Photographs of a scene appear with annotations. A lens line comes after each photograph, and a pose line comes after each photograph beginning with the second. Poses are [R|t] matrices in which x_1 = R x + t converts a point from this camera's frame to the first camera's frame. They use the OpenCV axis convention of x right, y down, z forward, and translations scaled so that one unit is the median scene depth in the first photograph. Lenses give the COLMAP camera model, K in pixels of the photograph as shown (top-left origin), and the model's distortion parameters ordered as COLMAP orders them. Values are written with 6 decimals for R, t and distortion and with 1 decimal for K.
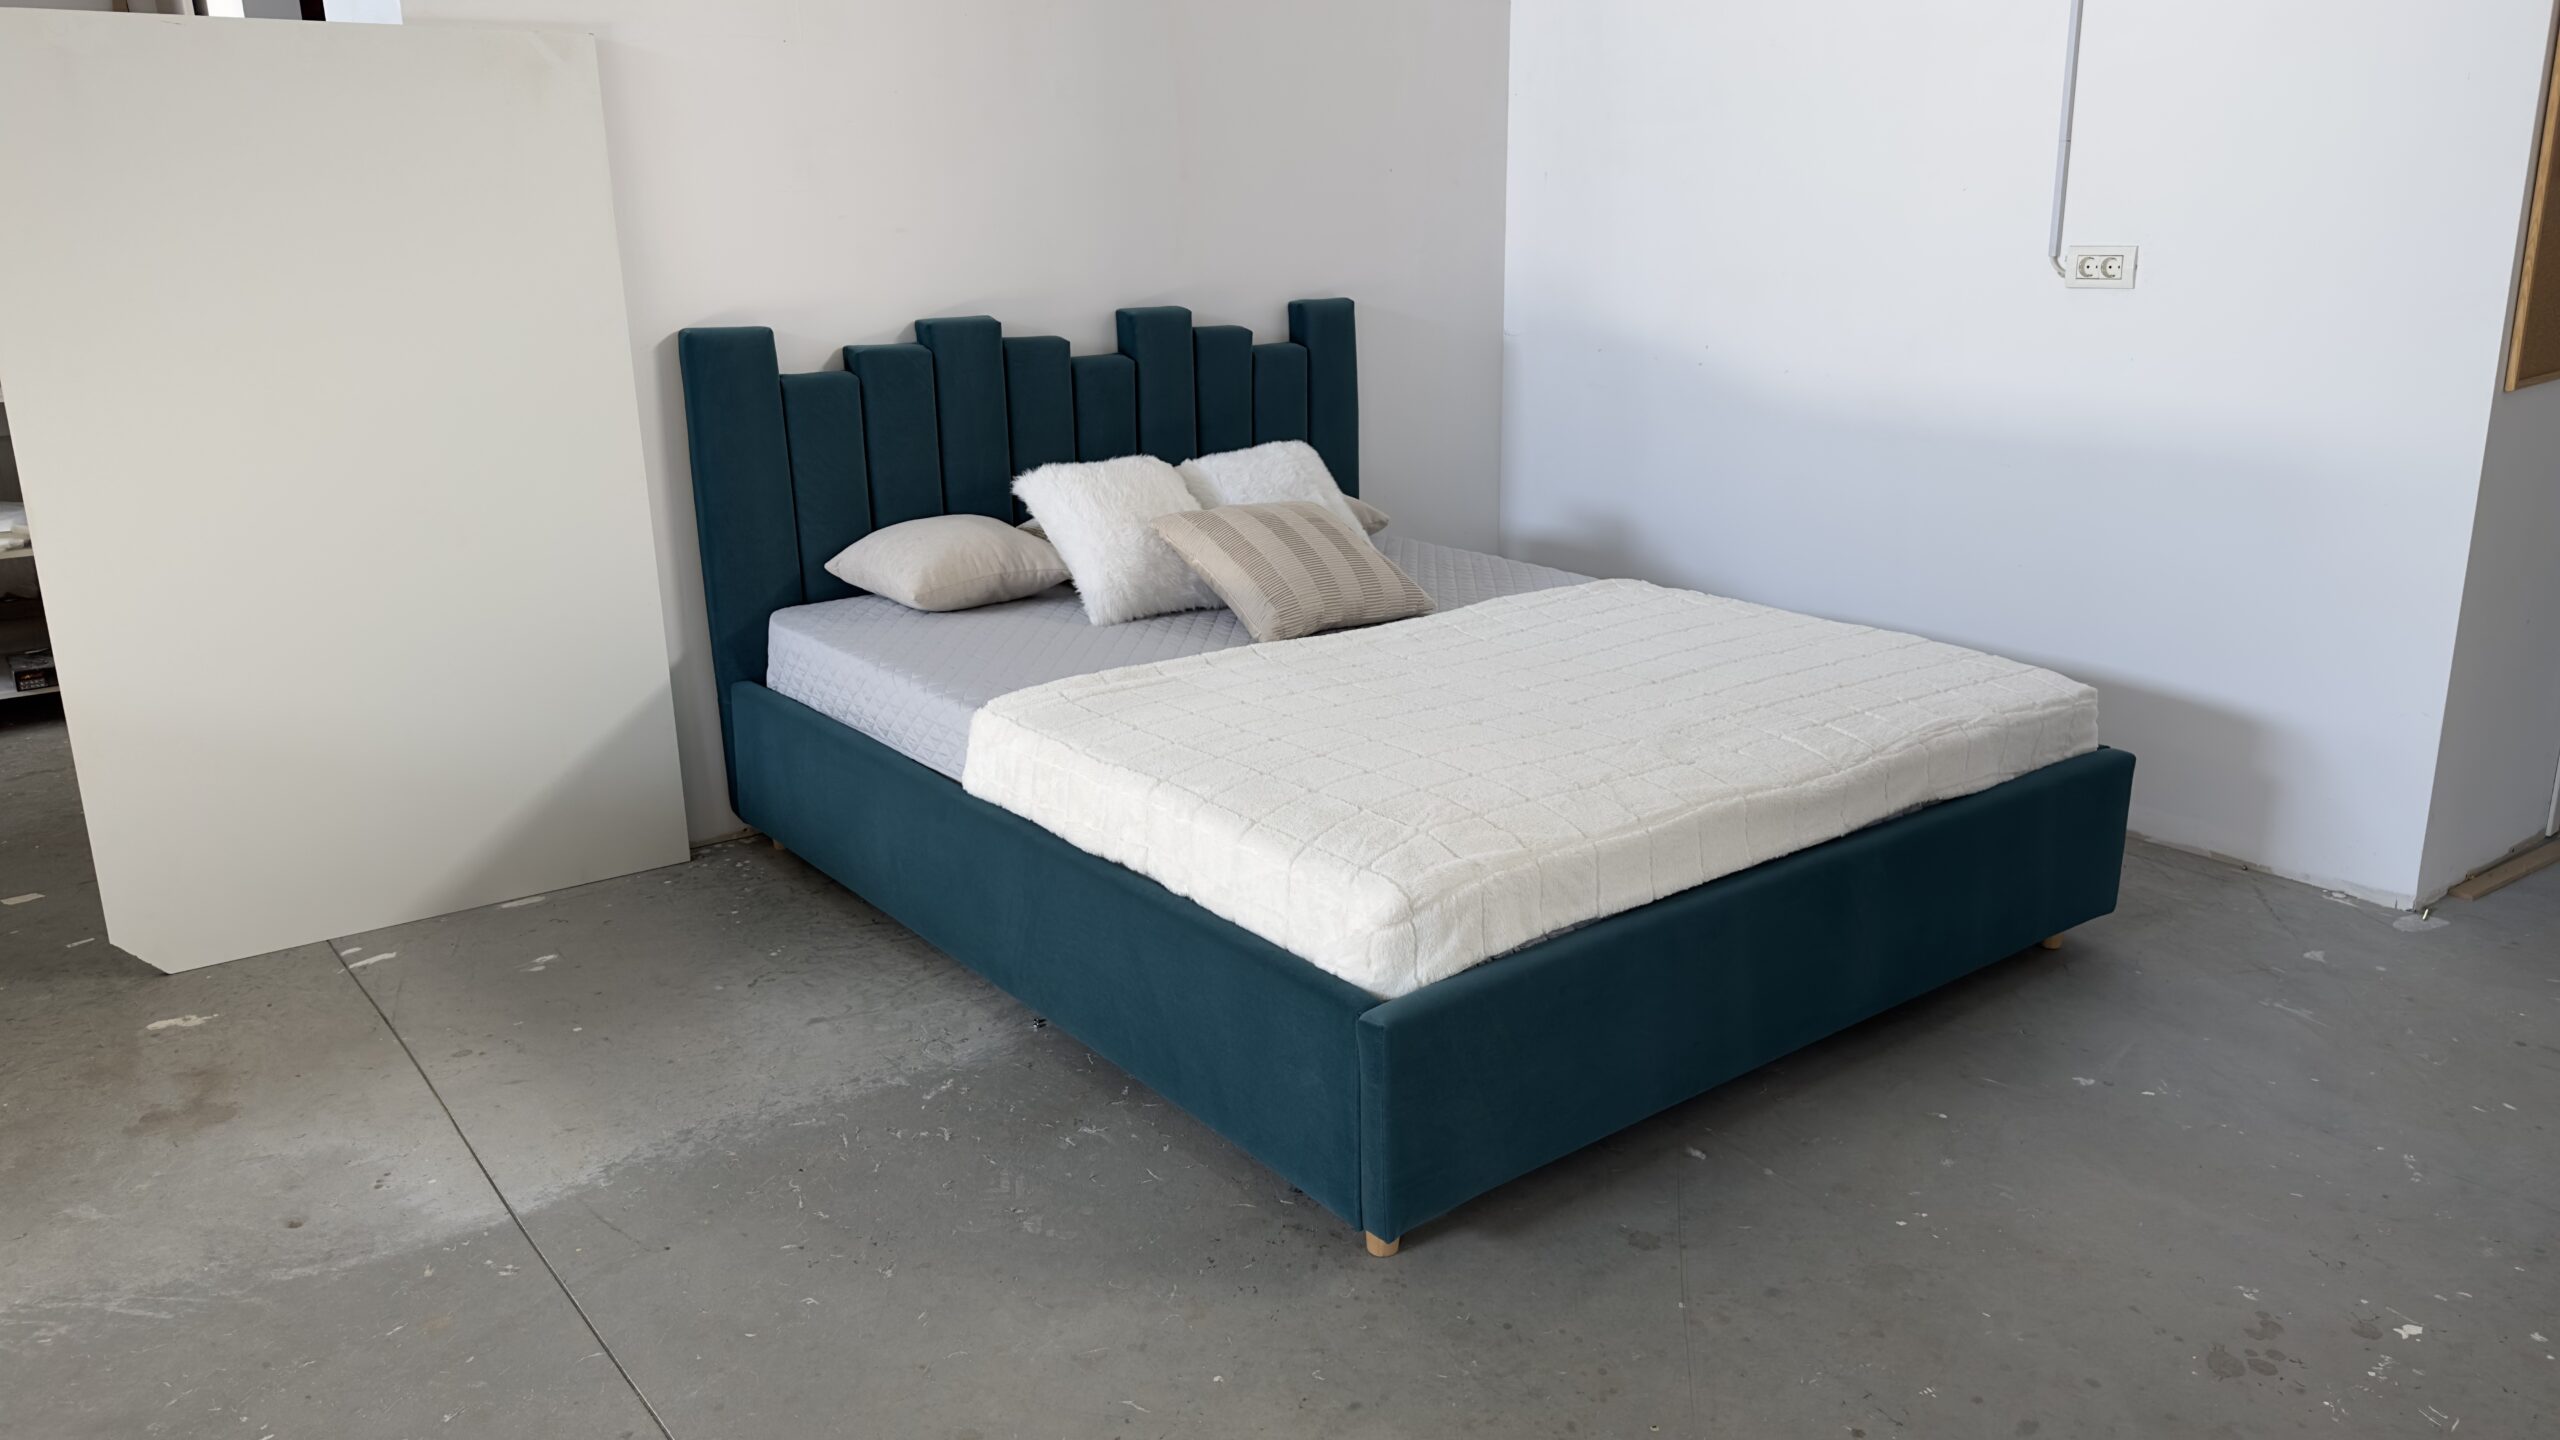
lens RADIAL K [[1810.4, 0, 1306.3], [0, 1810.4, 699.0], [0, 0, 1]] dist [0.014838, -0.028509]
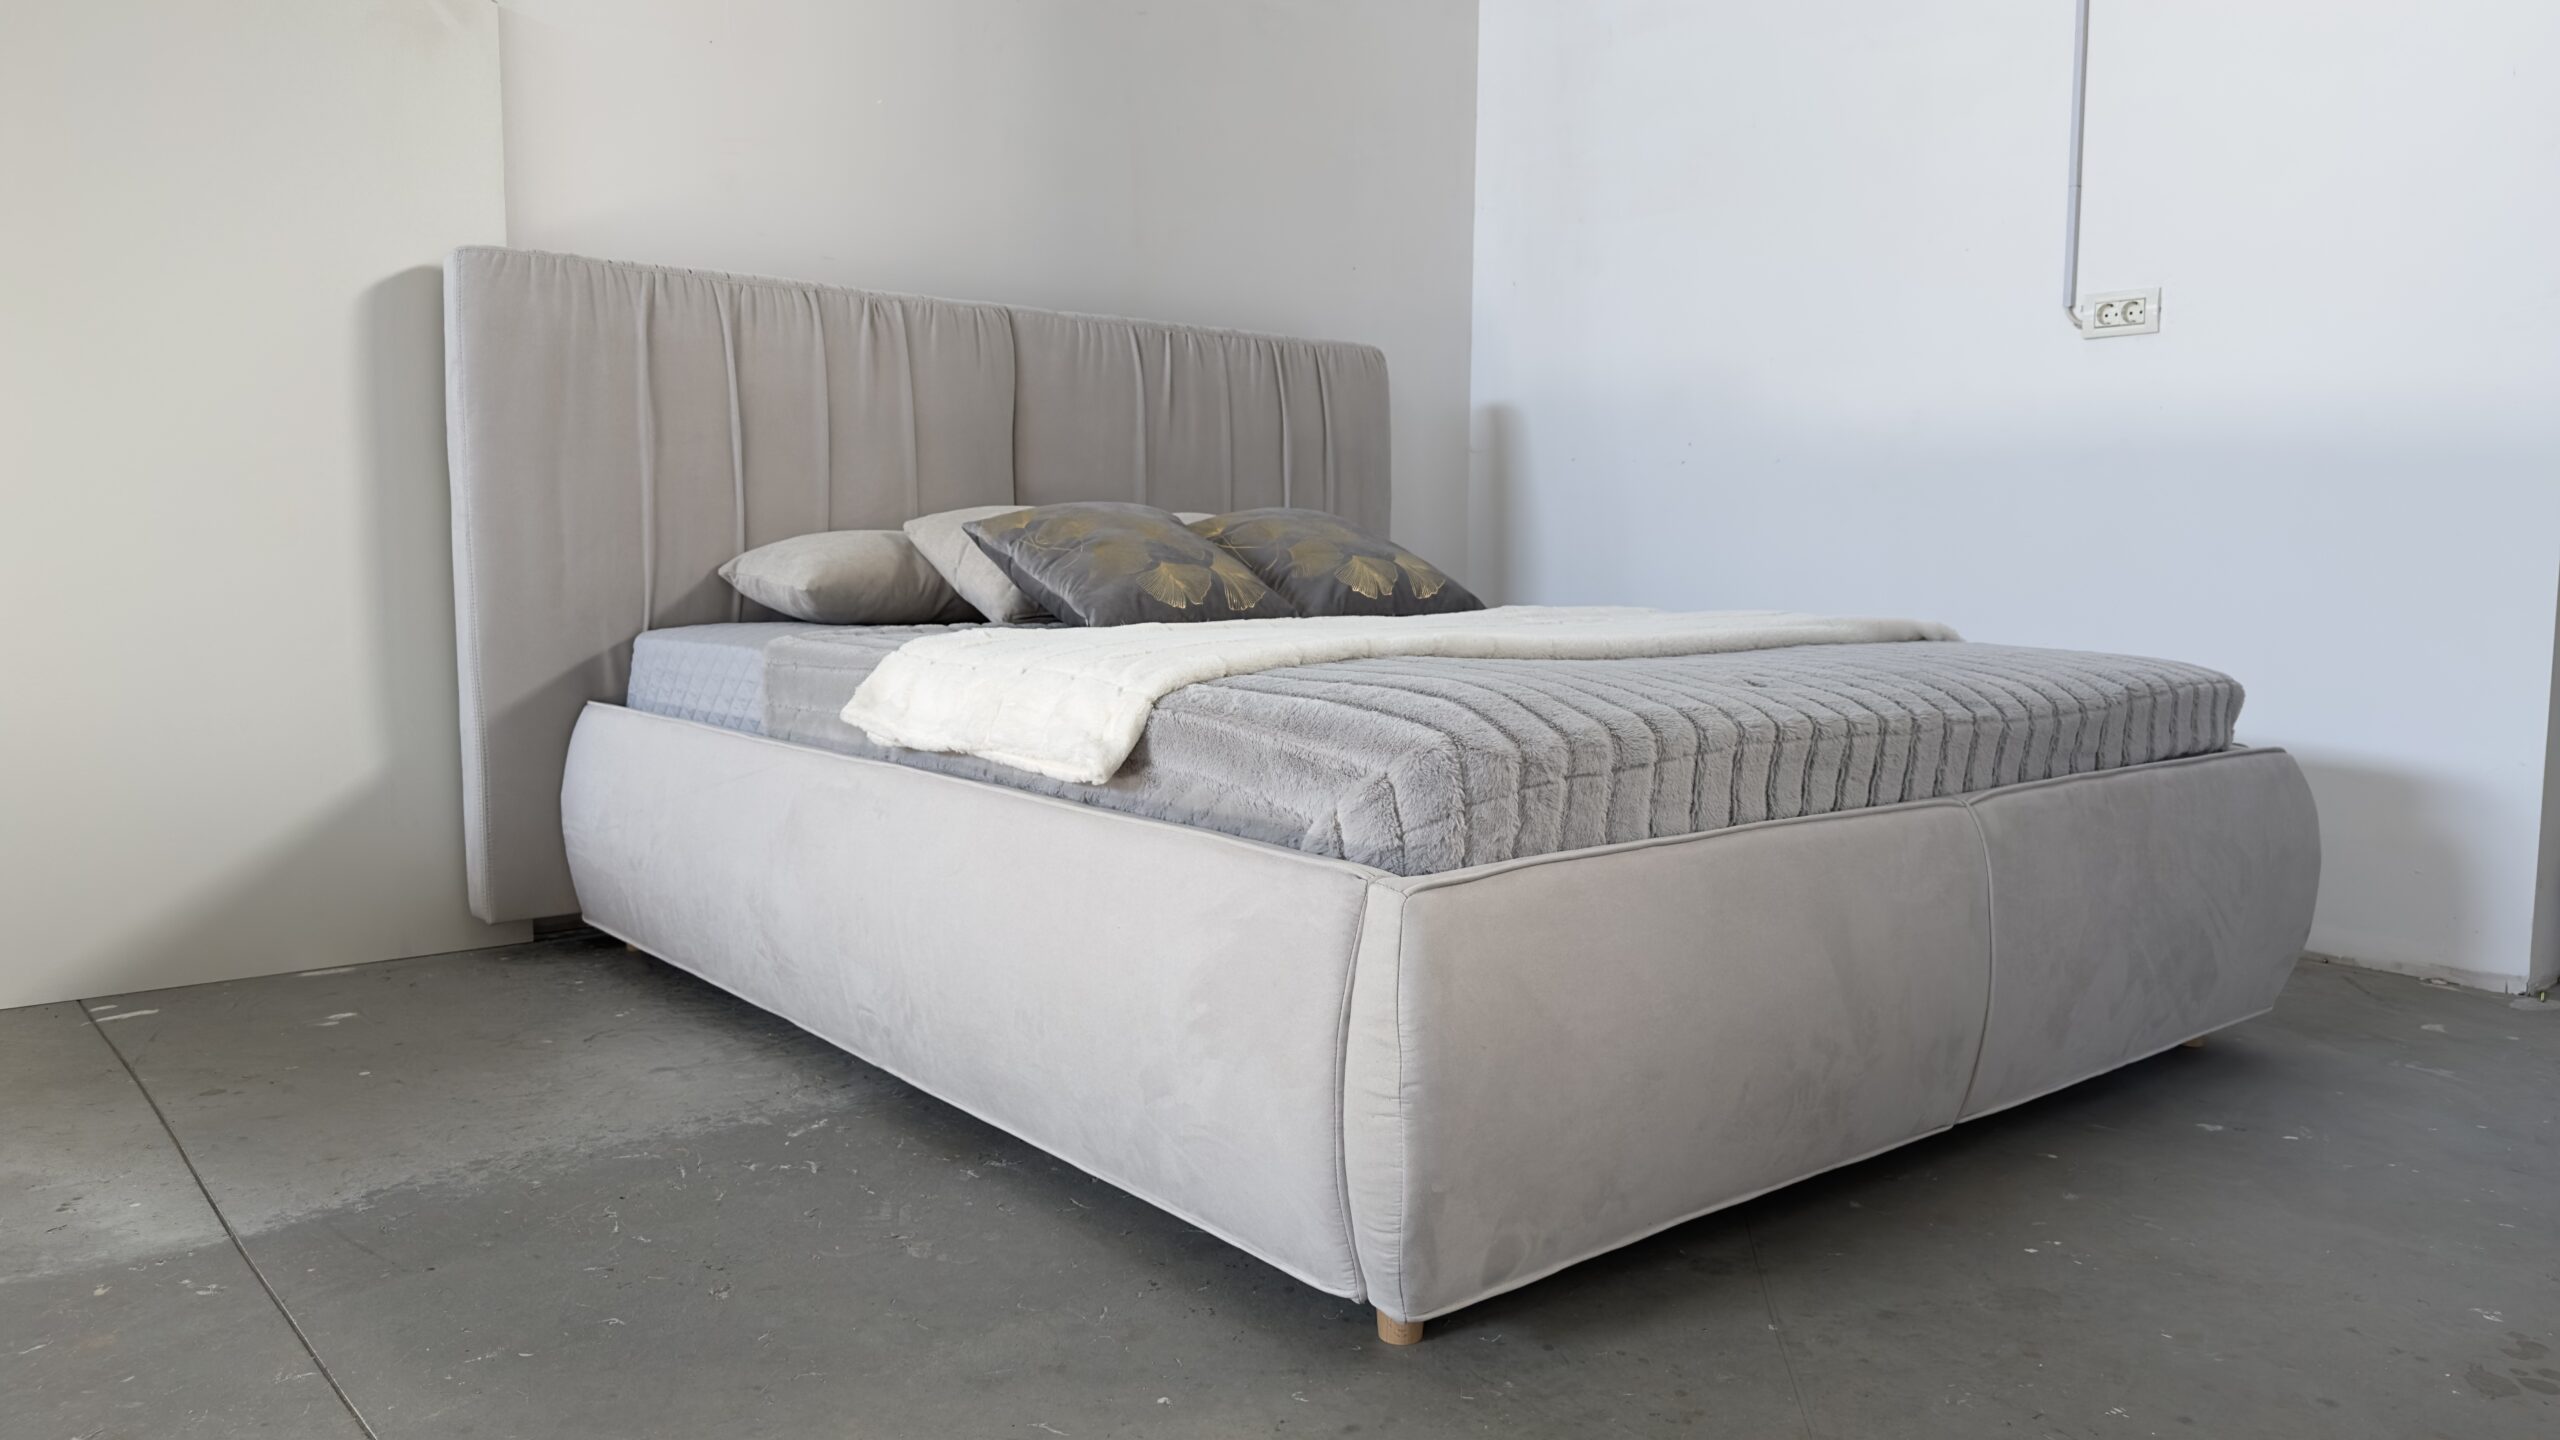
lens RADIAL K [[1810.4, 0, 1308.1], [0, 1810.4, 732.5], [0, 0, 1]] dist [0.014838, -0.028509]
pose [[0.998944, 0.019056, 0.041807, -0.020109], [-0.011887, 0.986145, -0.165458, 0.177220], [-0.044380, 0.164787, 0.985330, 0.177065]]
